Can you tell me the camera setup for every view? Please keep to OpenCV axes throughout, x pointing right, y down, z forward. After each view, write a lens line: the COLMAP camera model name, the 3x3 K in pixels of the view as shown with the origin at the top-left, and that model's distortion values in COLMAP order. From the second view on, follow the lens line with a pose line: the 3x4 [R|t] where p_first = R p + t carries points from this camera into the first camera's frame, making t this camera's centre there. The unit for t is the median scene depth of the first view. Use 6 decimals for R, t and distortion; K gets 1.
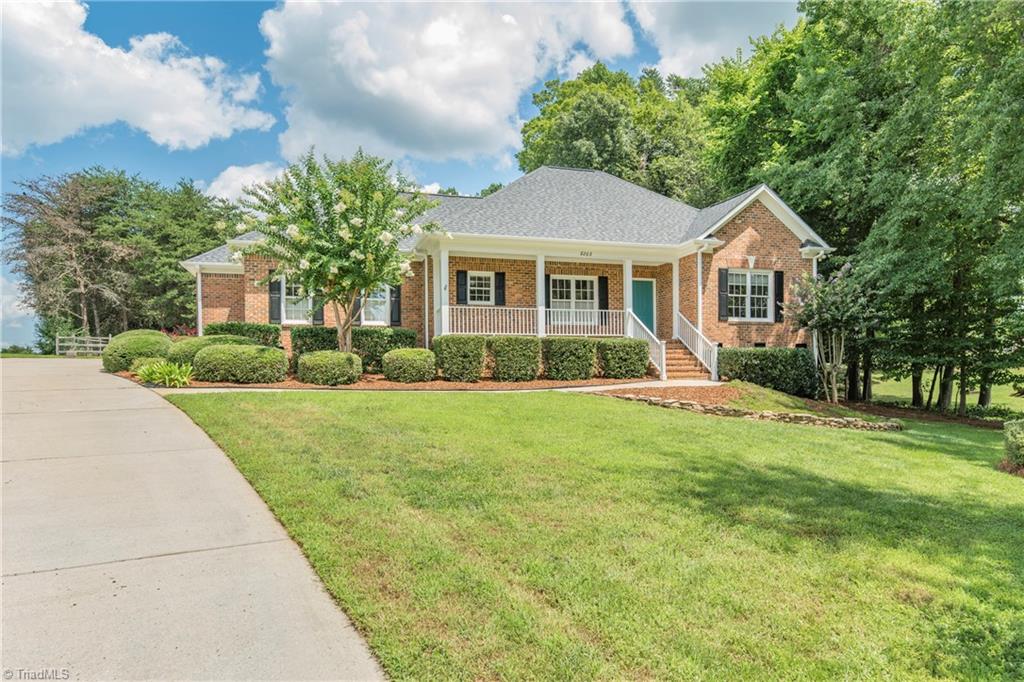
lens RADIAL K [[653.3, 0, 511.9], [0, 653.3, 374.7], [0, 0, 1]] dist [0.003326, 0.000093]
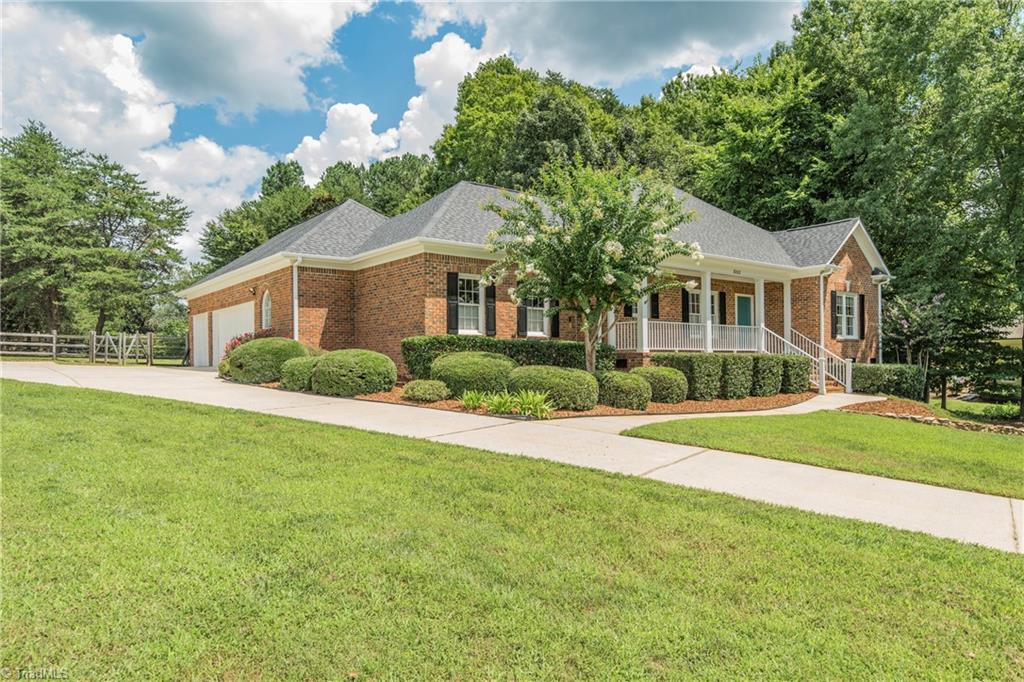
lens RADIAL K [[690.5, 0, 512.0], [0, 690.5, 341.0], [0, 0, 1]] dist [0.004081, 0.001167]
pose [[0.929022, 0.013682, 0.369771, -0.598042], [-0.000294, 0.999343, -0.036238, -0.033950], [-0.370024, 0.033558, 0.928416, 0.114381]]
